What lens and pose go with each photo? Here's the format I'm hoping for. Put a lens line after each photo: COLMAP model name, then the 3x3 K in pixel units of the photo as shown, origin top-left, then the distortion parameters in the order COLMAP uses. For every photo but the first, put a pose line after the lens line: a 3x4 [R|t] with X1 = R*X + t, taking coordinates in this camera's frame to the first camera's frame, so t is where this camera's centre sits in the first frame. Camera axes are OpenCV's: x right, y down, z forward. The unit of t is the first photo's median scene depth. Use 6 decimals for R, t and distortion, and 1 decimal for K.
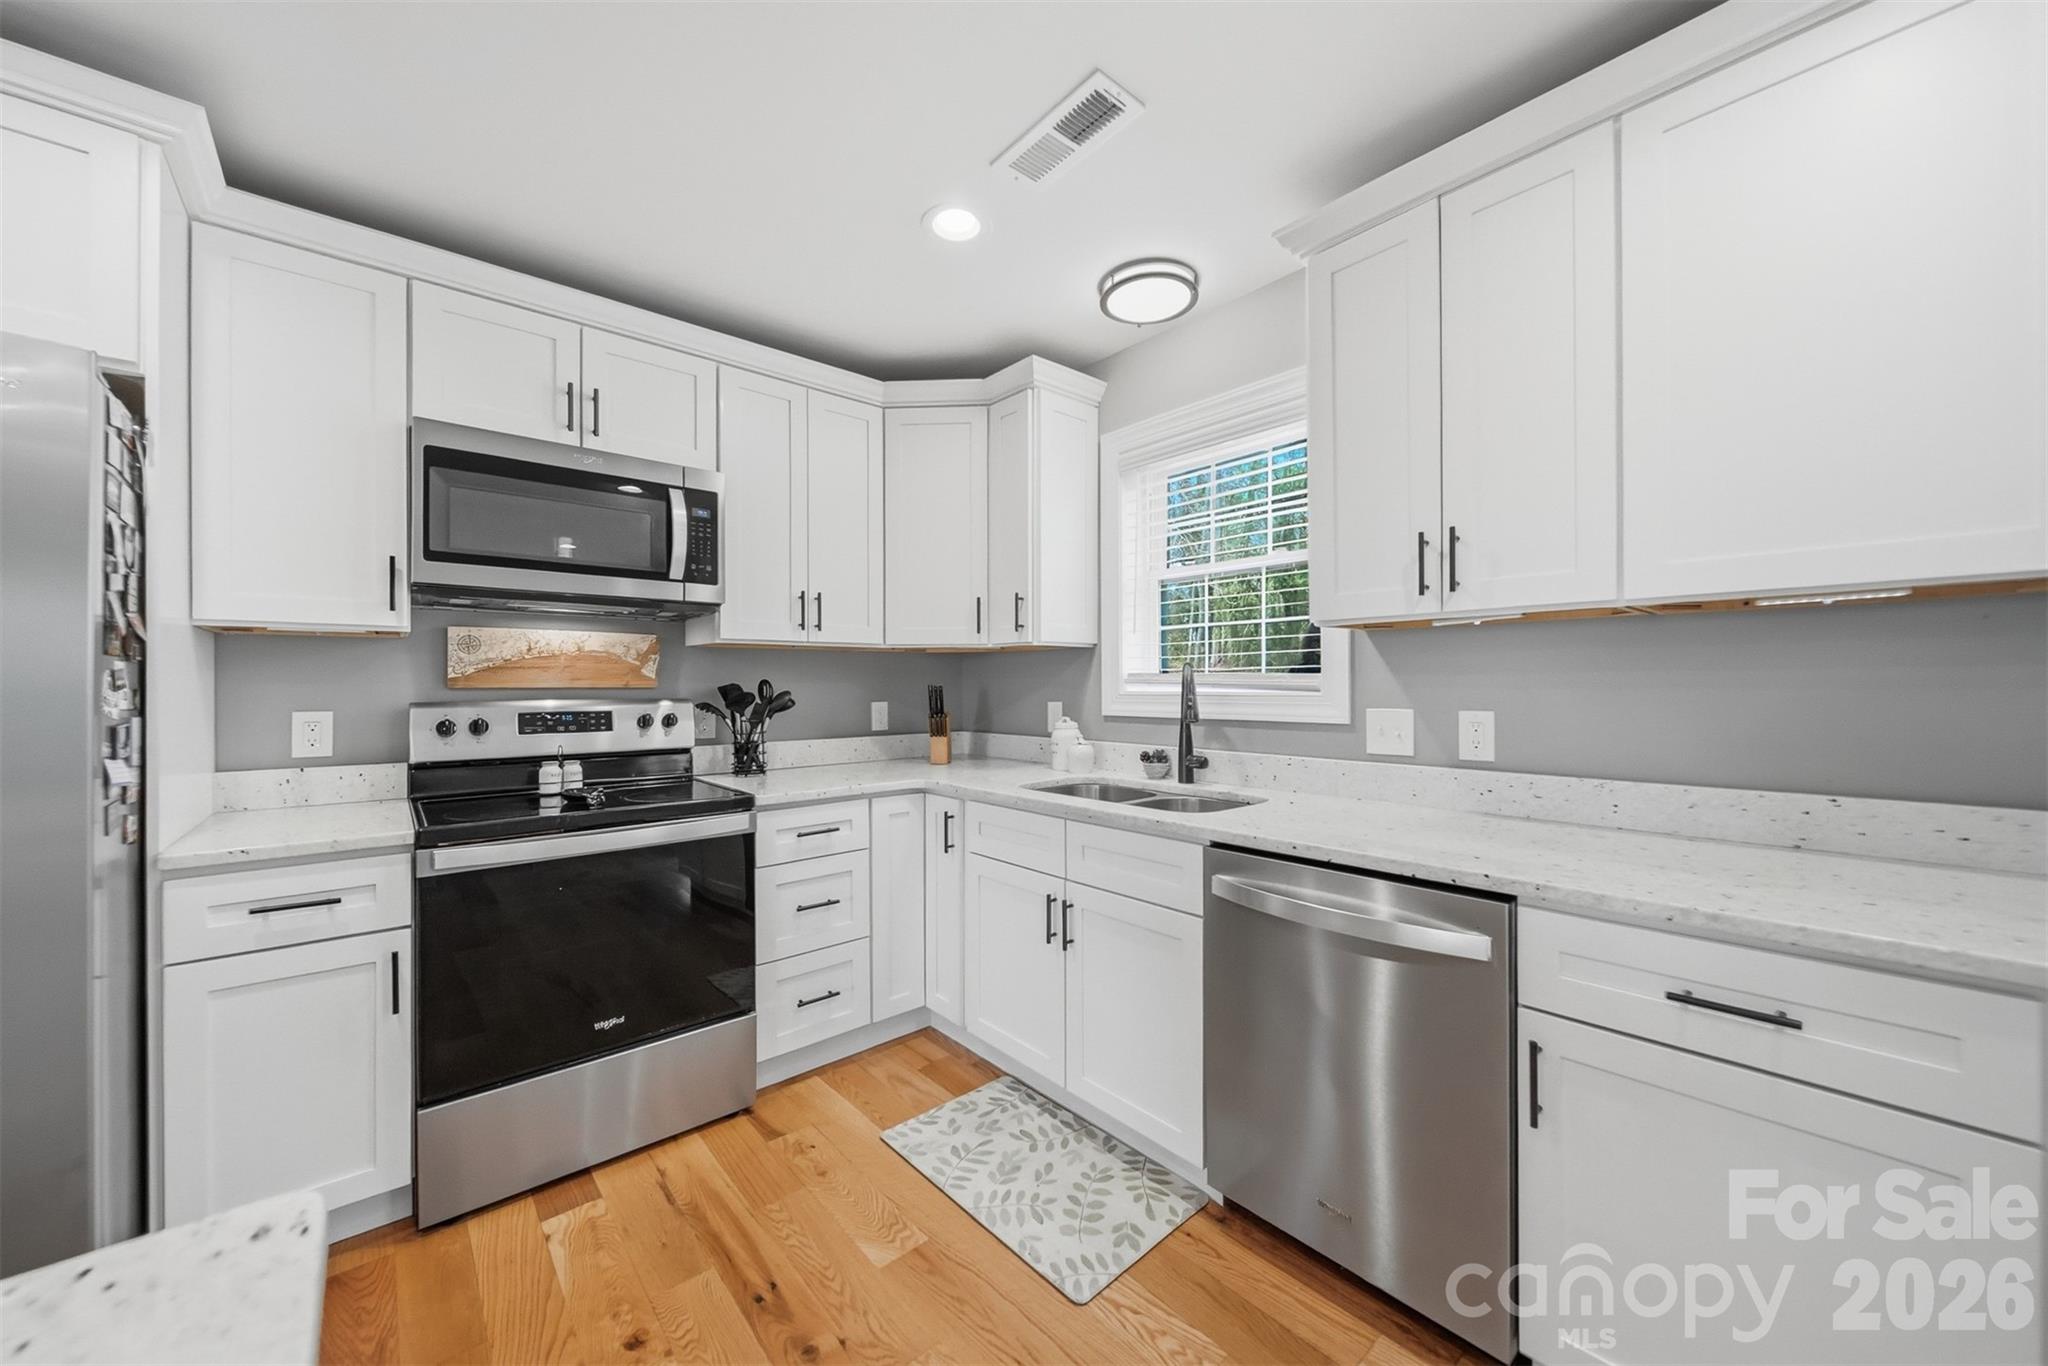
lens RADIAL K [[737.9, 0, 1010.7], [0, 737.9, 682.8], [0, 0, 1]] dist [-0.005791, -0.000131]
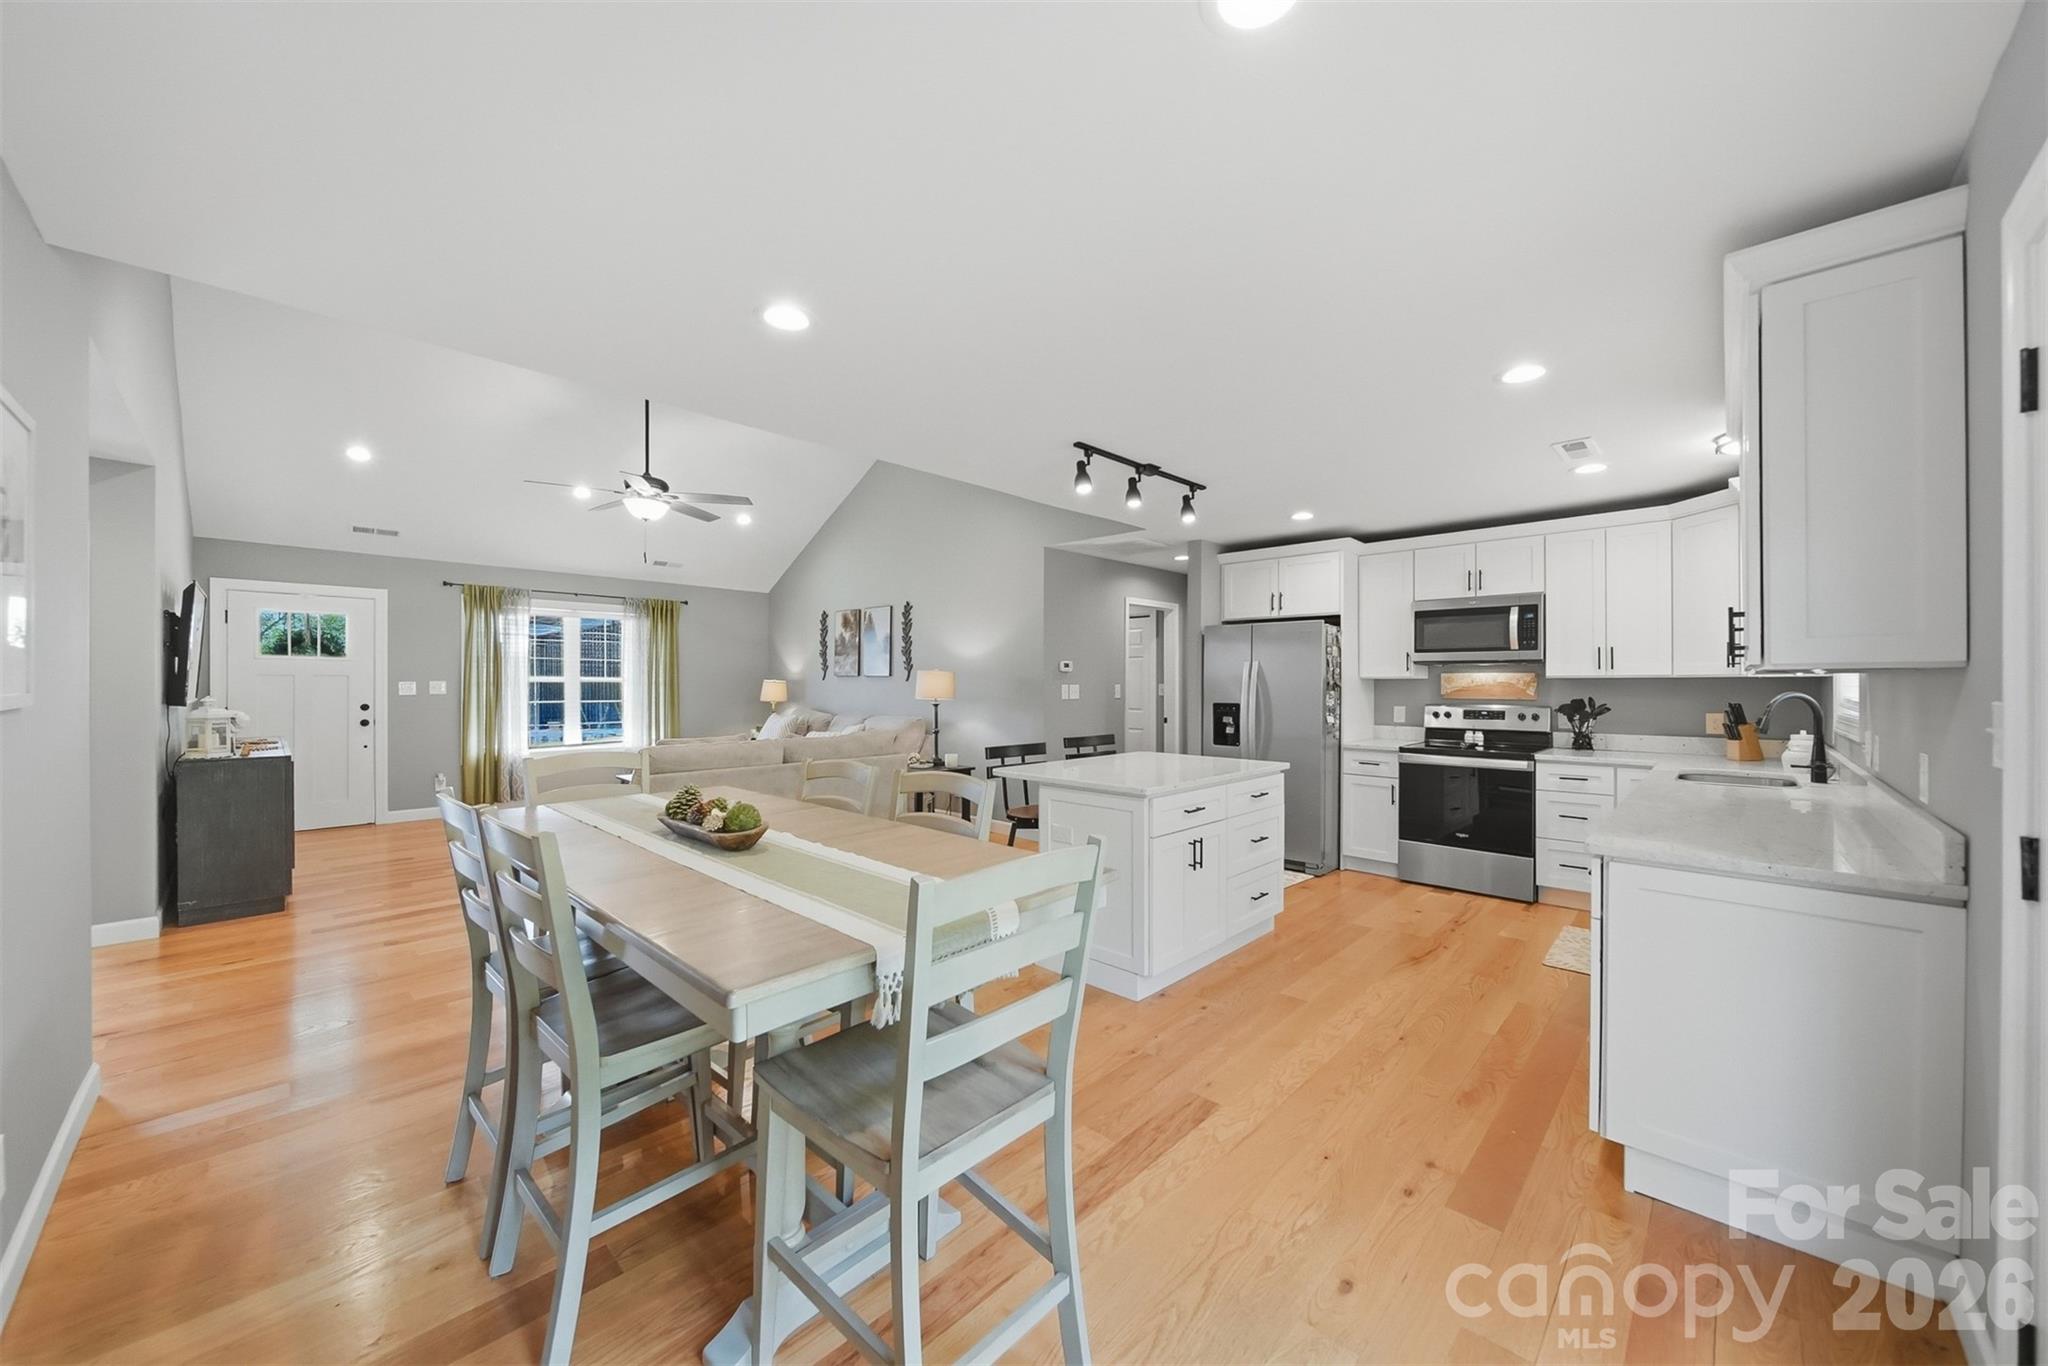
lens RADIAL K [[756.9, 0, 1030.0], [0, 756.9, 686.4], [0, 0, 1]] dist [-0.000692, -0.000008]
pose [[0.096573, 0.007818, -0.995295, 1.594263], [0.001194, 0.999968, 0.007971, -0.053883], [0.995325, -0.001958, 0.096560, -0.603438]]
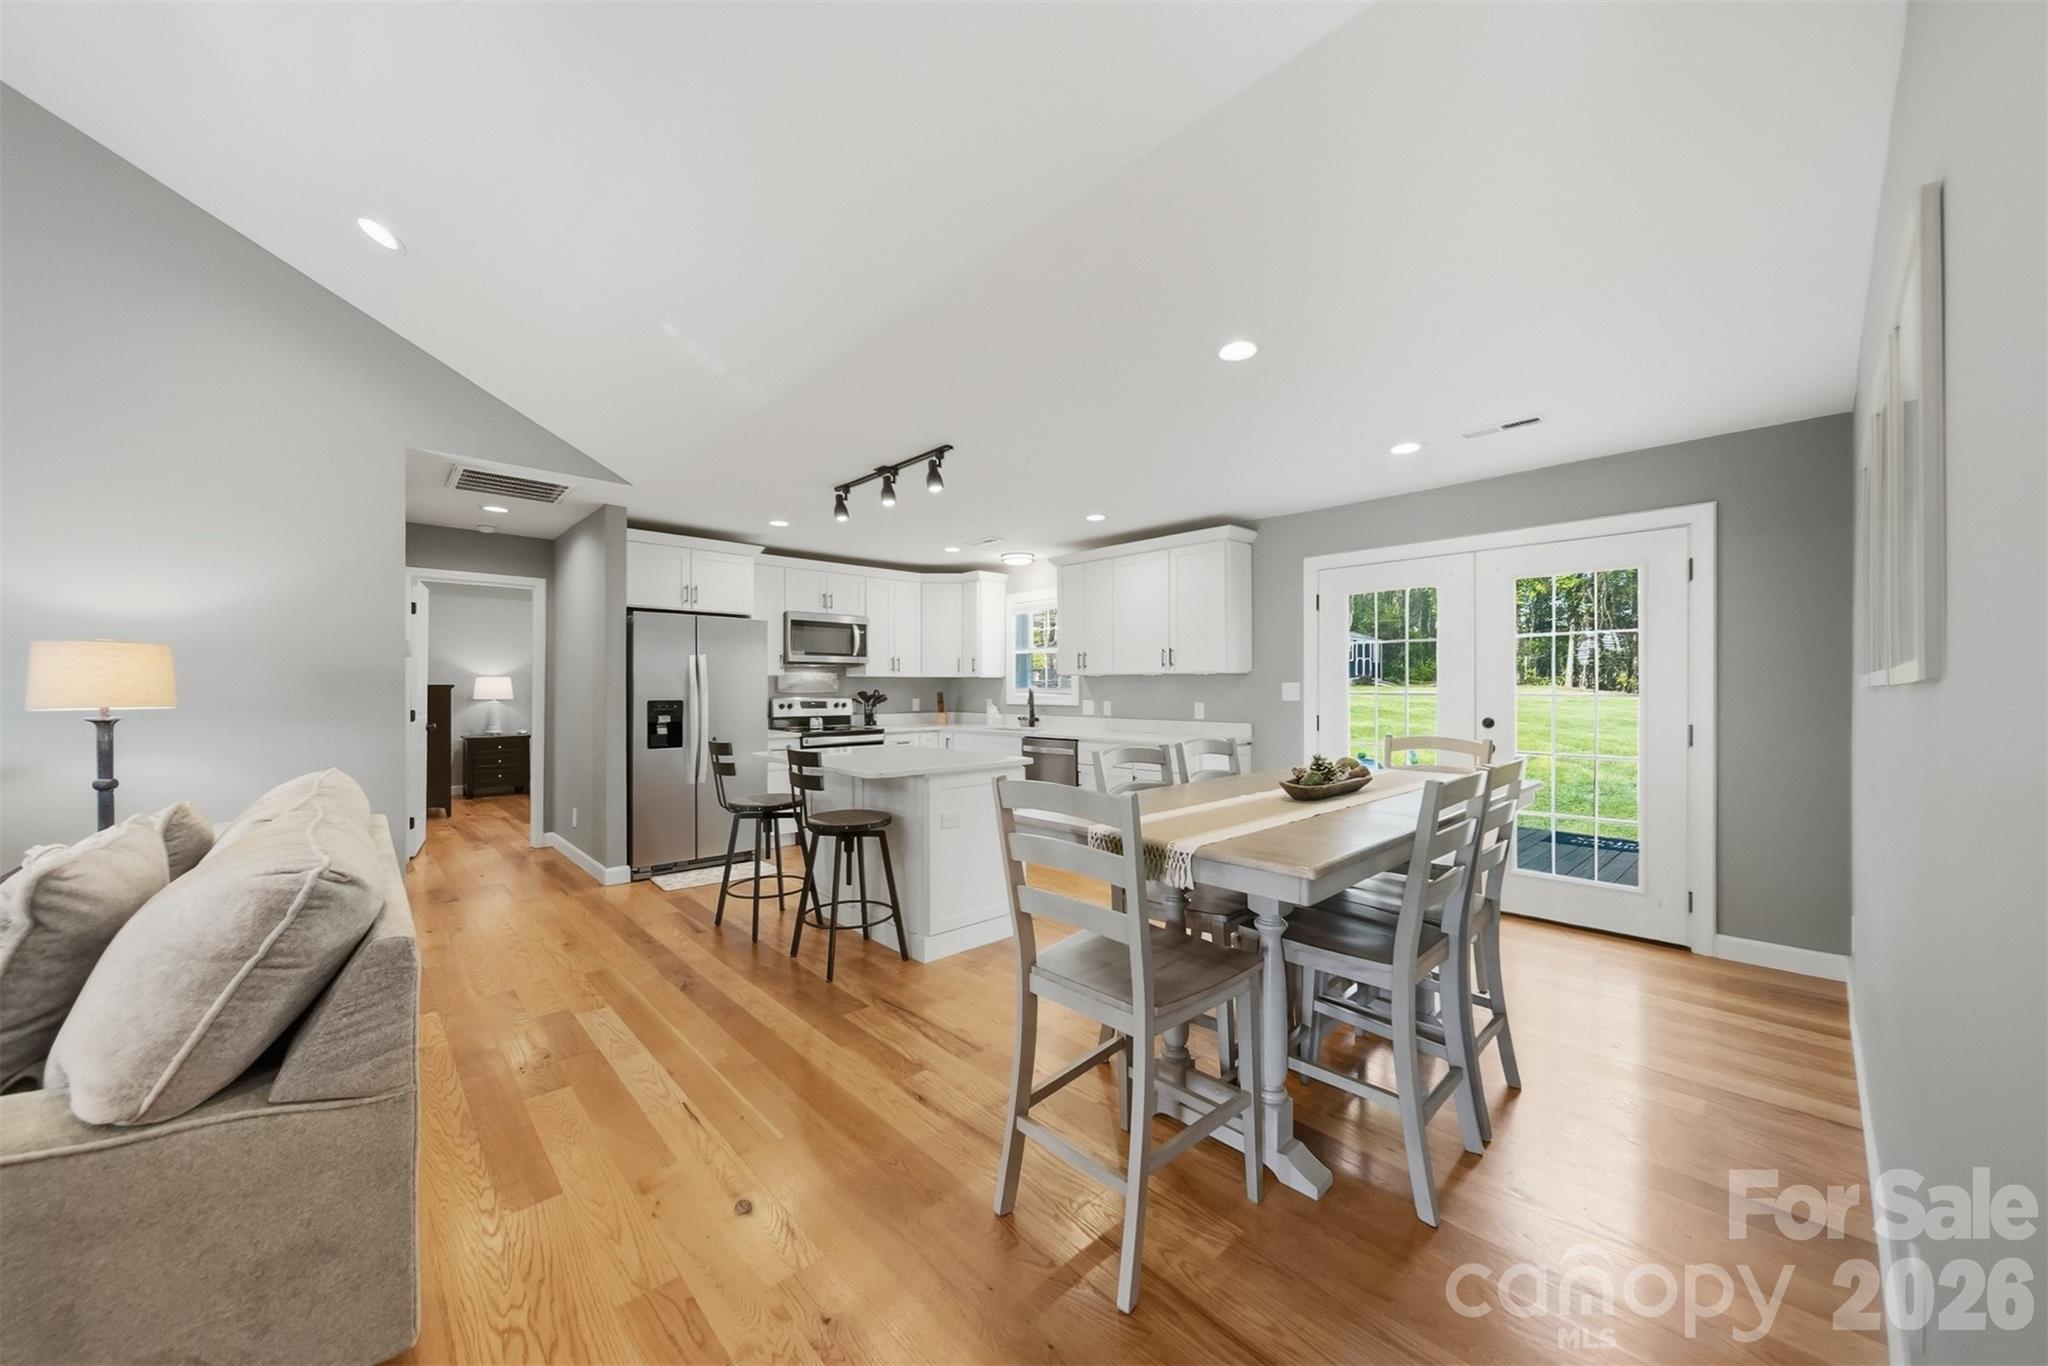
lens RADIAL K [[744.5, 0, 1024.0], [0, 744.5, 683.0], [0, 0, 1]] dist [-0.006124, -0.000007]
pose [[0.998679, 0.004376, 0.051197, 0.065794], [-0.004190, 0.999984, -0.003736, -0.025238], [-0.051212, 0.003517, 0.998682, -2.003354]]
